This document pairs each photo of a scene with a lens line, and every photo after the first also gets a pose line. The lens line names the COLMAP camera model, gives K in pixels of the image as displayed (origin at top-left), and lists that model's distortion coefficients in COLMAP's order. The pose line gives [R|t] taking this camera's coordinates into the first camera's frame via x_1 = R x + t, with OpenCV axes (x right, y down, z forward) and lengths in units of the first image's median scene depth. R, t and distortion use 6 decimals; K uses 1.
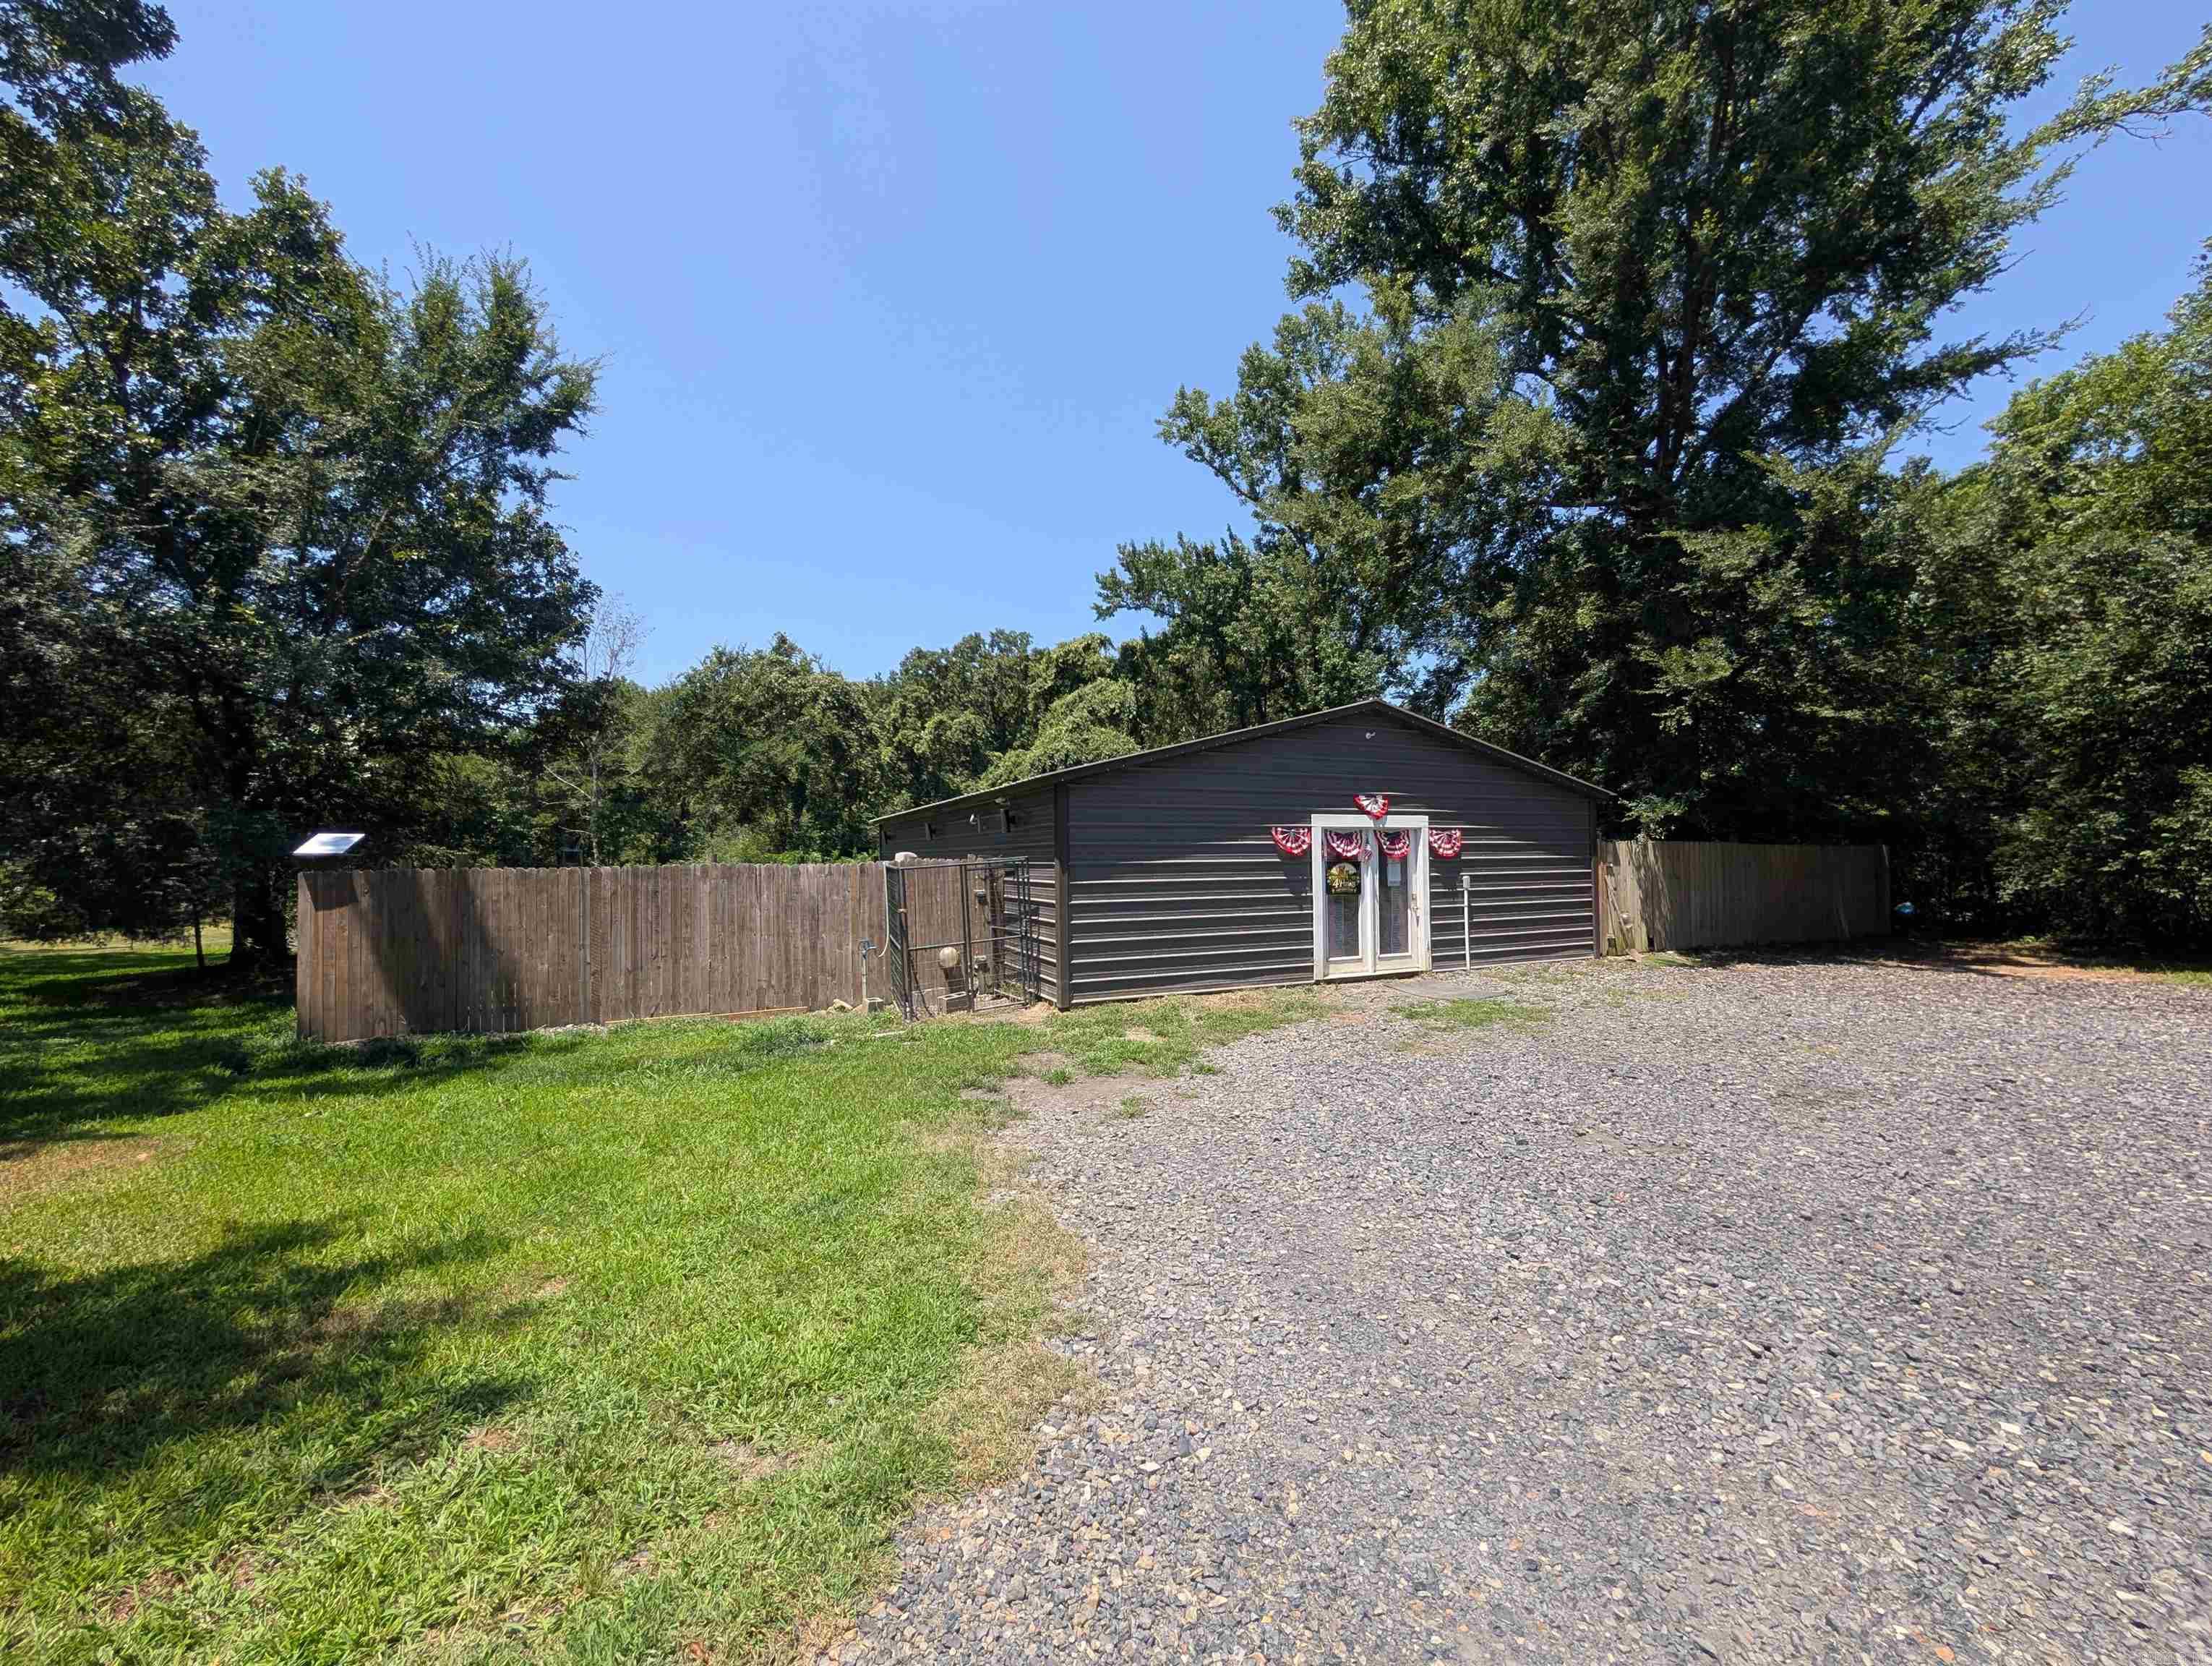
lens RADIAL K [[832.1, 0, 1112.4], [0, 832.1, 831.2], [0, 0, 1]] dist [-0.007575, 0.001292]
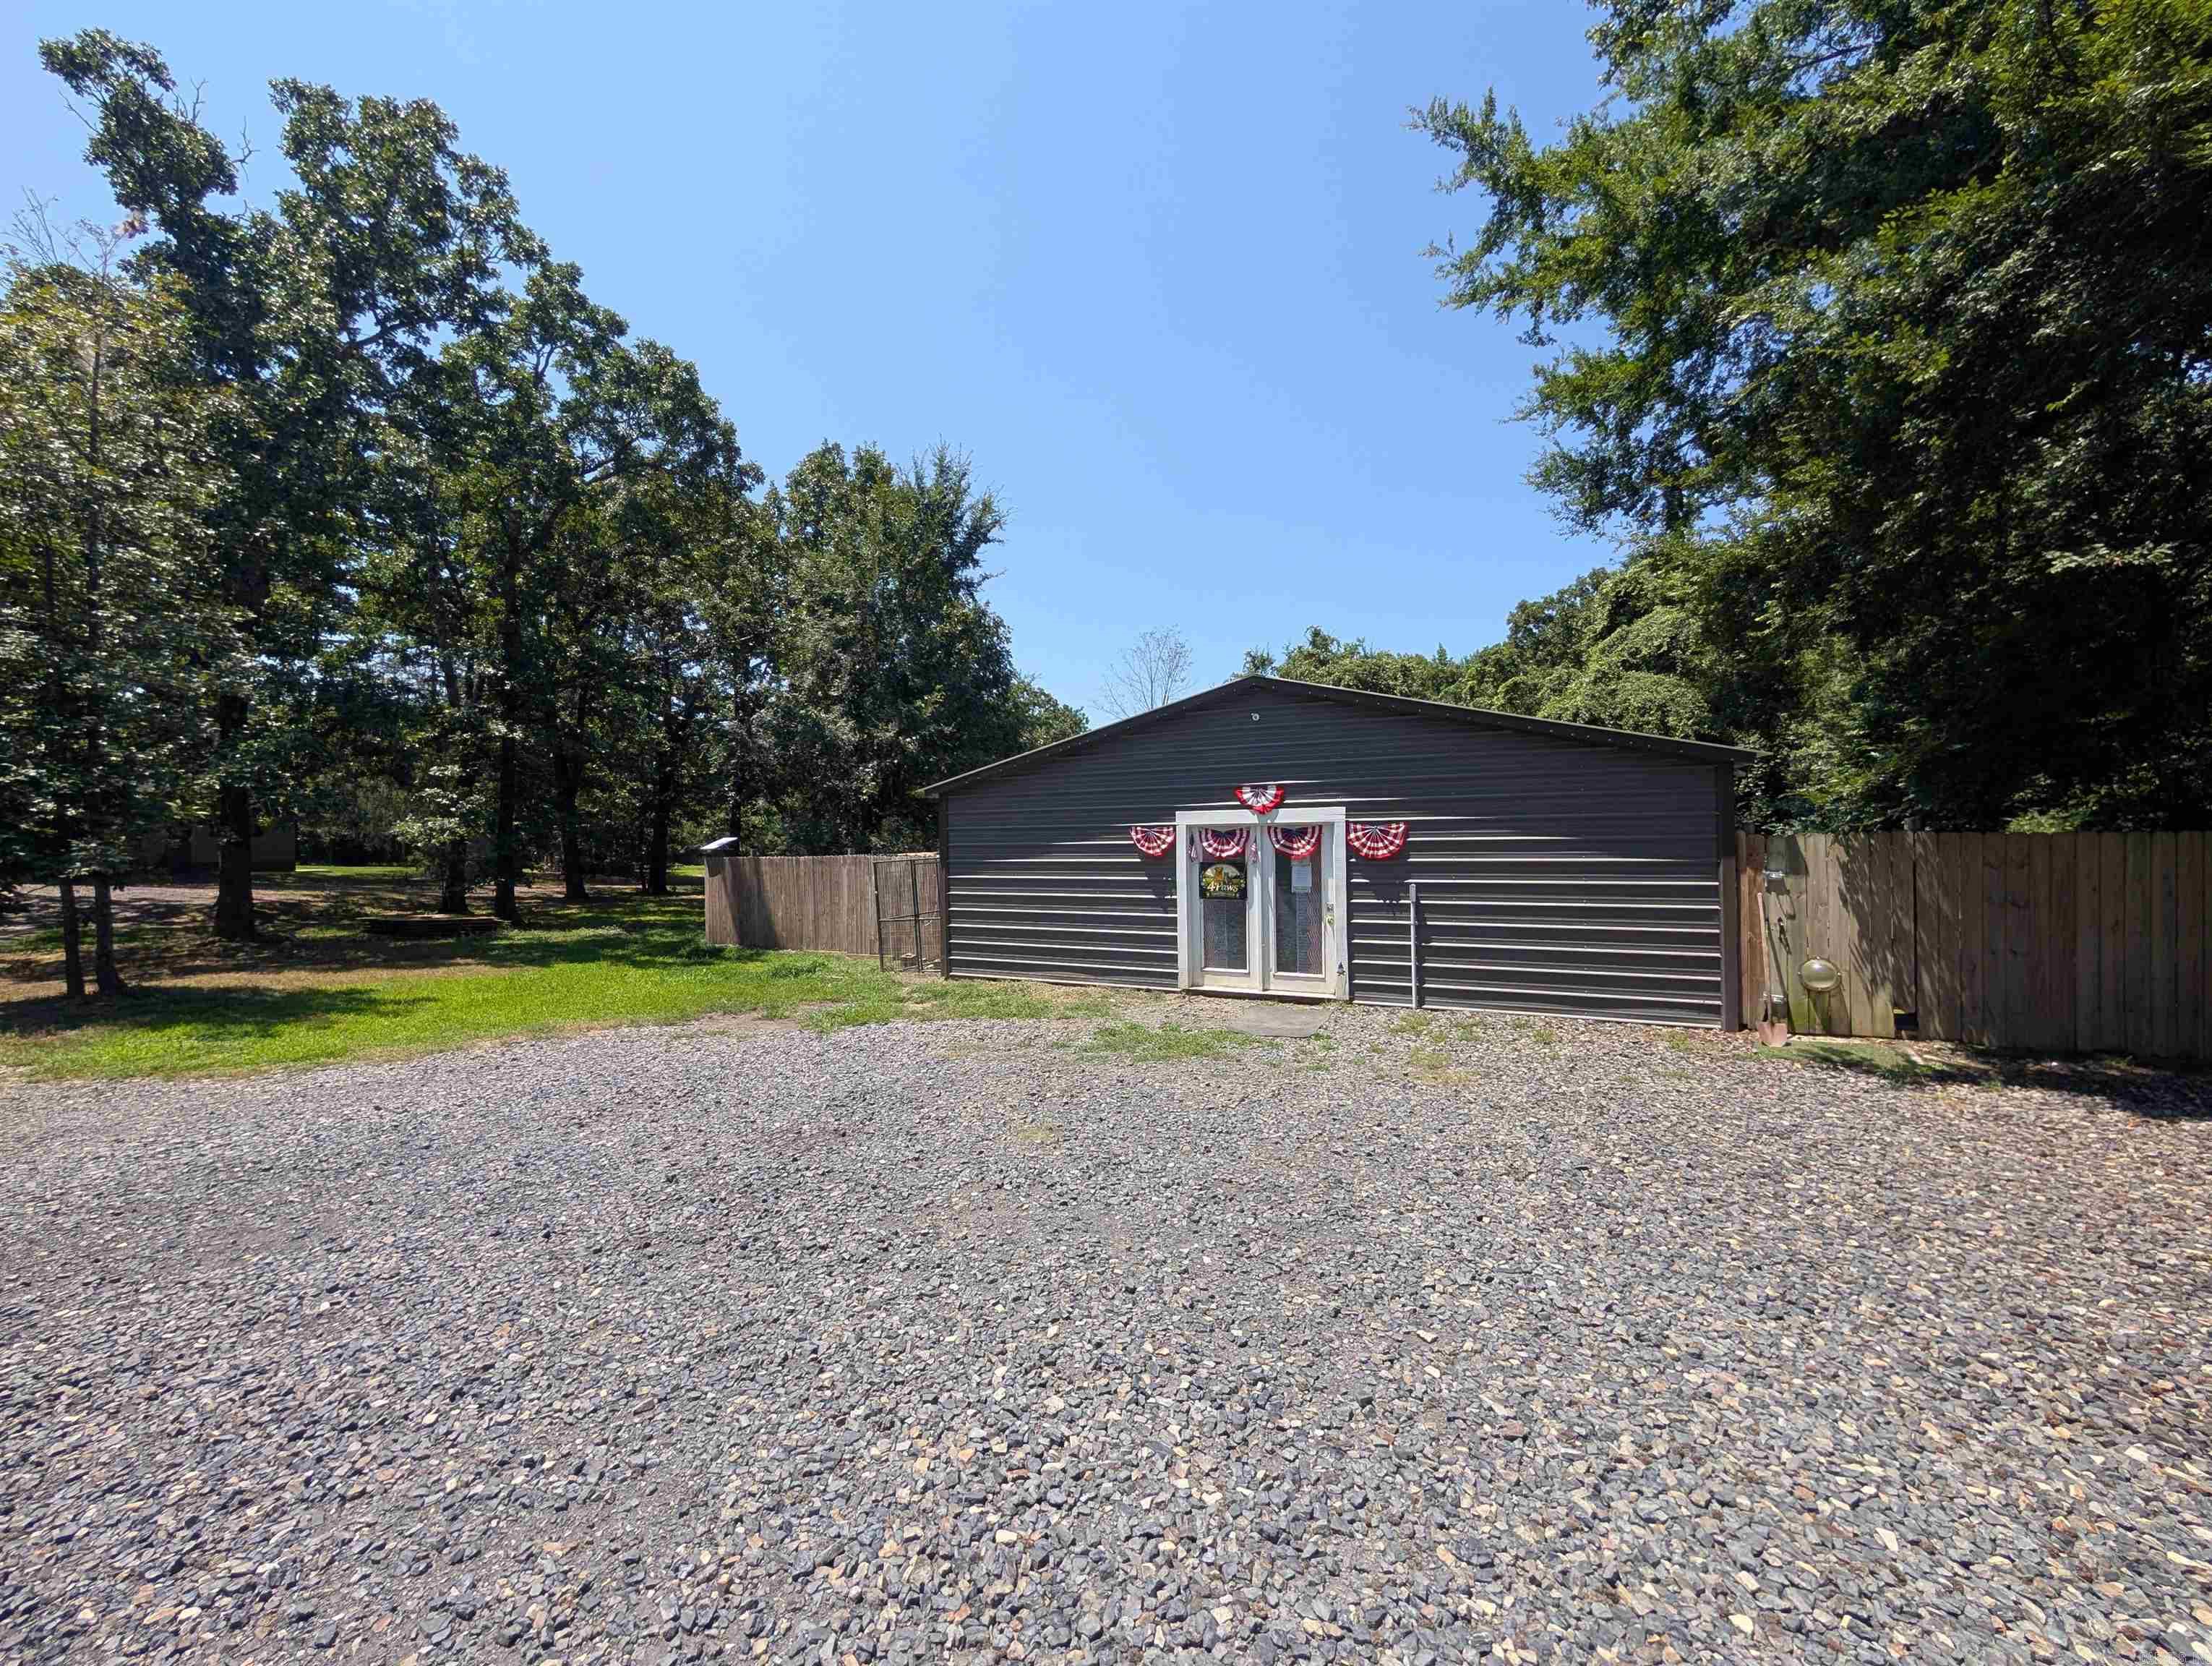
lens RADIAL K [[832.1, 0, 1115.0], [0, 832.1, 835.7], [0, 0, 1]] dist [-0.007575, 0.001292]
pose [[0.651133, -0.001705, -0.758962, 0.871958], [0.033046, 0.999113, 0.026106, -0.019553], [0.758244, -0.042080, 0.650611, 0.328447]]
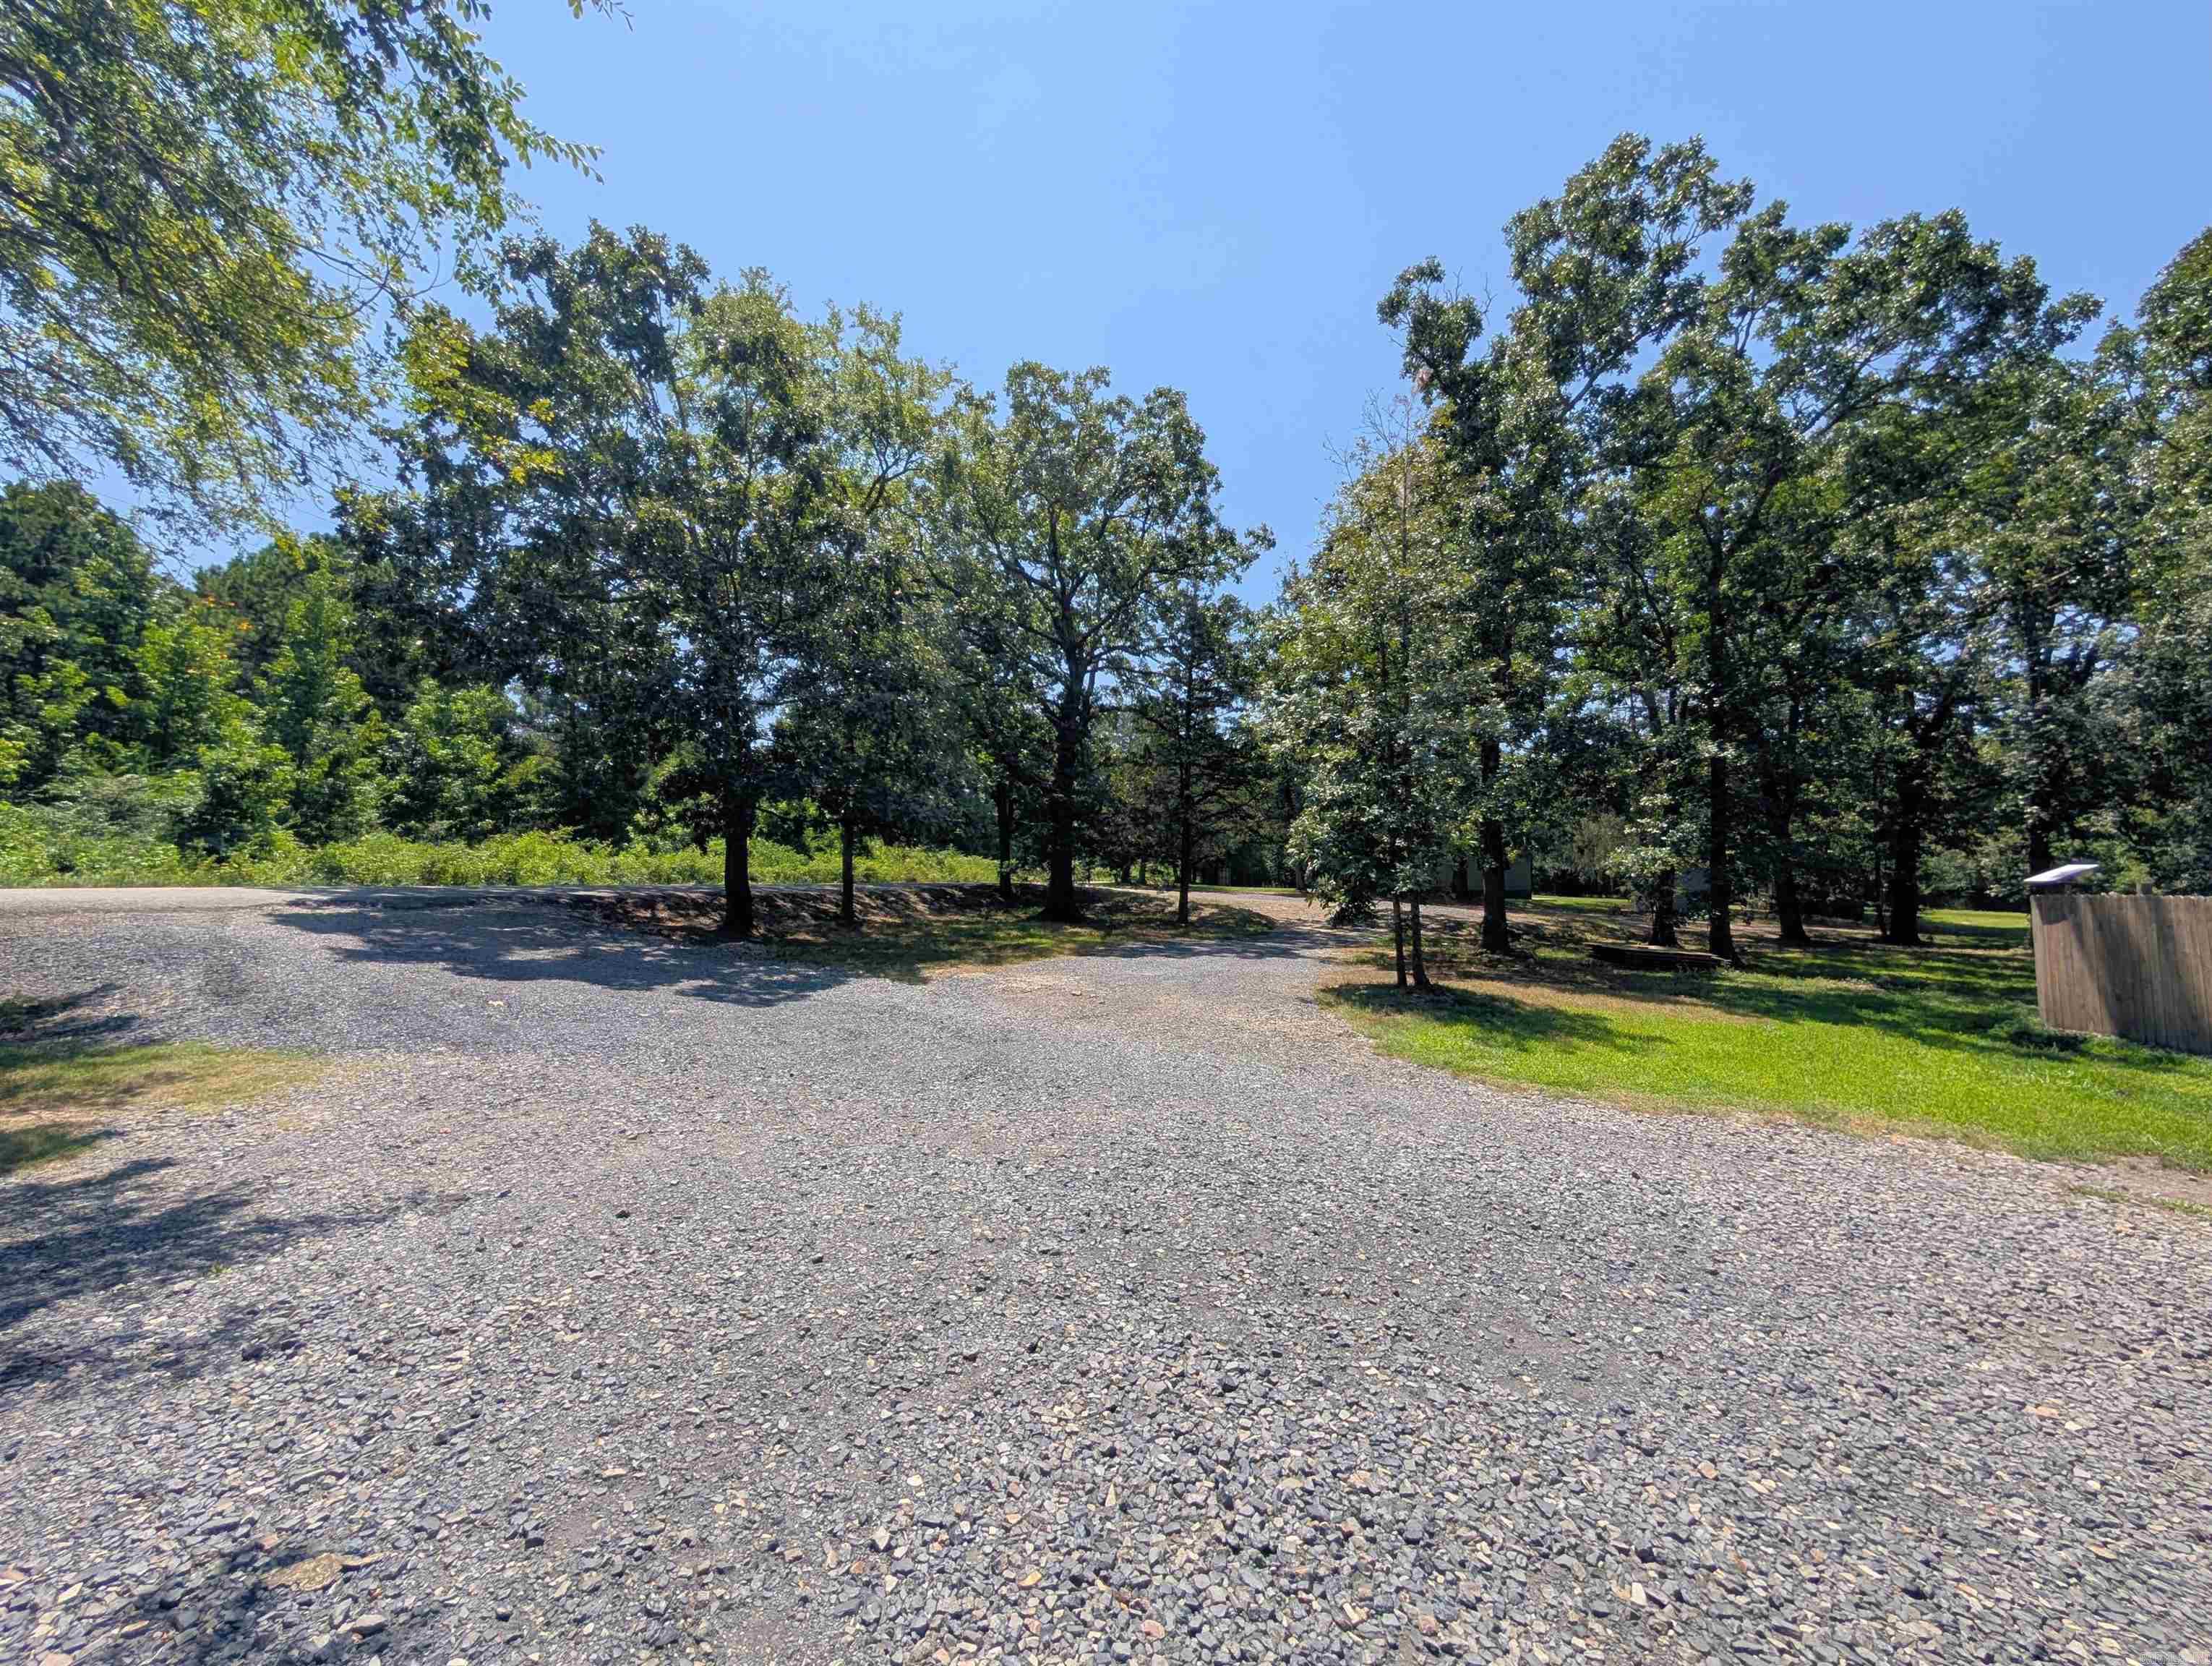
lens RADIAL K [[832.1, 0, 1111.0], [0, 832.1, 828.3], [0, 0, 1]] dist [-0.007575, 0.001292]
pose [[-0.512140, -0.048132, -0.857552, 0.652566], [0.031193, 0.996728, -0.074573, -0.003233], [0.858335, -0.064942, -0.508963, 0.299575]]
